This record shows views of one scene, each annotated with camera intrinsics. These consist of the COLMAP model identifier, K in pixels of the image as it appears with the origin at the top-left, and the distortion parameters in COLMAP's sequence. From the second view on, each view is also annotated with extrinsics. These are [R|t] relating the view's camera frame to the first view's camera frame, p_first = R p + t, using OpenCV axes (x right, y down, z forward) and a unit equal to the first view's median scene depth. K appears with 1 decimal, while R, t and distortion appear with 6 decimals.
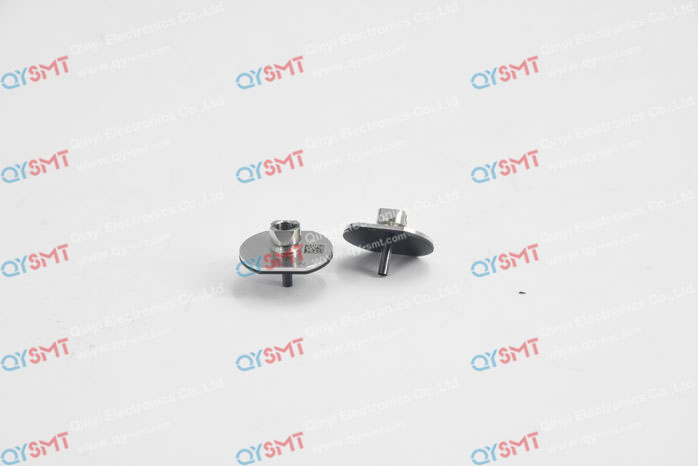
lens RADIAL K [[2093.3, 0, 349.0], [0, 2093.3, 232.7], [0, 0, 1]] dist [0.011570, 0.000000]
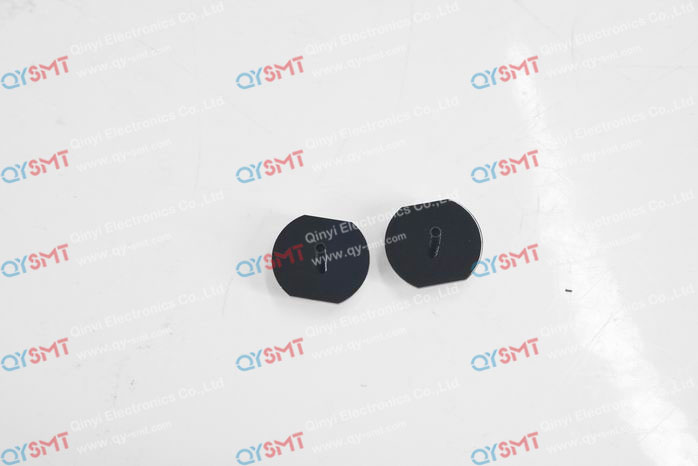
lens RADIAL K [[1833.5, 0, 348.8], [0, 1833.5, 232.8], [0, 0, 1]] dist [0.008065, 0.000000]
pose [[0.999998, -0.000012, -0.002134, 0.001761], [0.000010, 1.000000, -0.000995, 0.000915], [0.002134, 0.000994, 0.999997, 0.124138]]
